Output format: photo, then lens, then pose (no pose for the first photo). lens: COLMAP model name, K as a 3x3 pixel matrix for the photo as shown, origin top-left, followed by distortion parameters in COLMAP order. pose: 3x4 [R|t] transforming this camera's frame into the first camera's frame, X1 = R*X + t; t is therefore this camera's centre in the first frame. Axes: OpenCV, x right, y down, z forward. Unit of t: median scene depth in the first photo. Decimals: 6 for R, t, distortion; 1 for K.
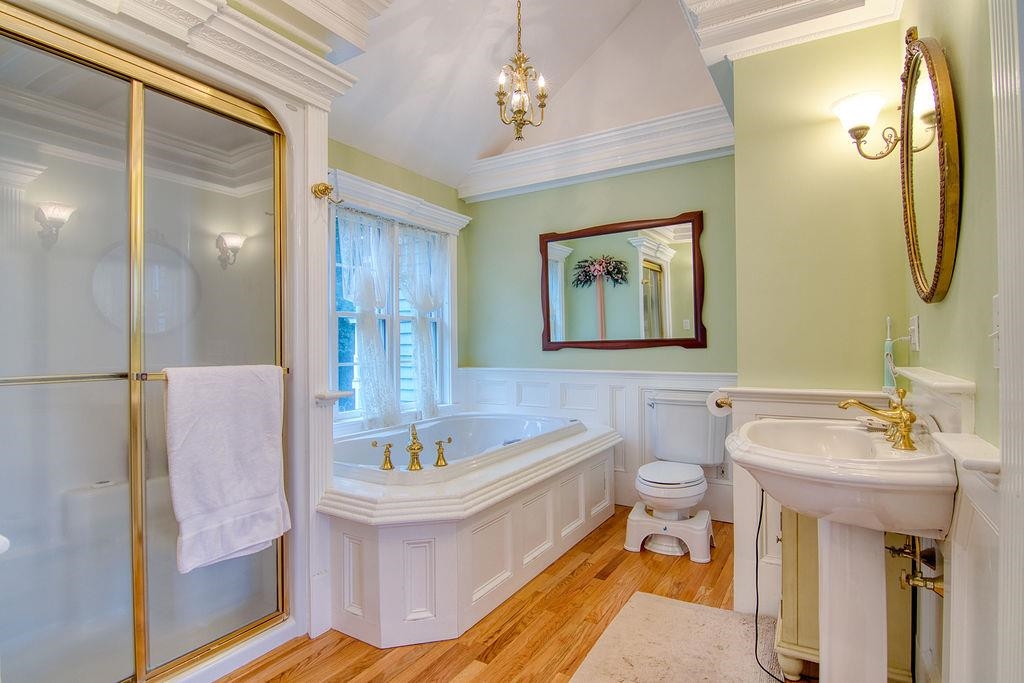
lens RADIAL K [[522.9, 0, 512.5], [0, 522.9, 343.9], [0, 0, 1]] dist [-0.016562, -0.001054]
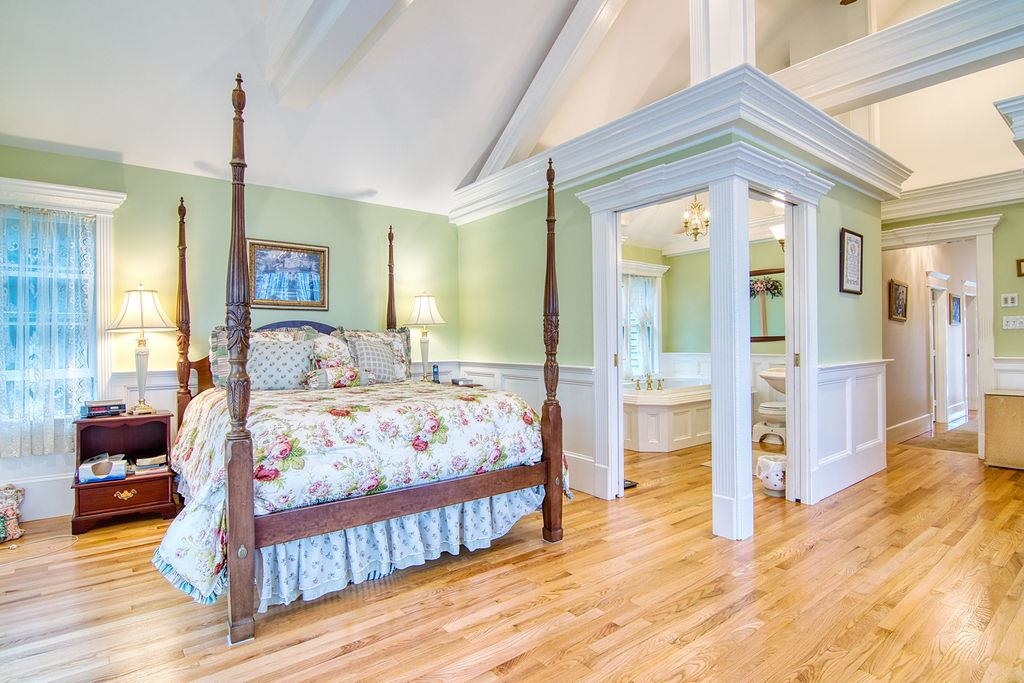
lens RADIAL K [[522.9, 0, 513.6], [0, 522.9, 346.9], [0, 0, 1]] dist [-0.016562, -0.001054]
pose [[0.937976, -0.000001, -0.346700, 0.037808], [0.004530, 0.999915, 0.012253, 0.002125], [0.346670, -0.013064, 0.937896, -0.868355]]
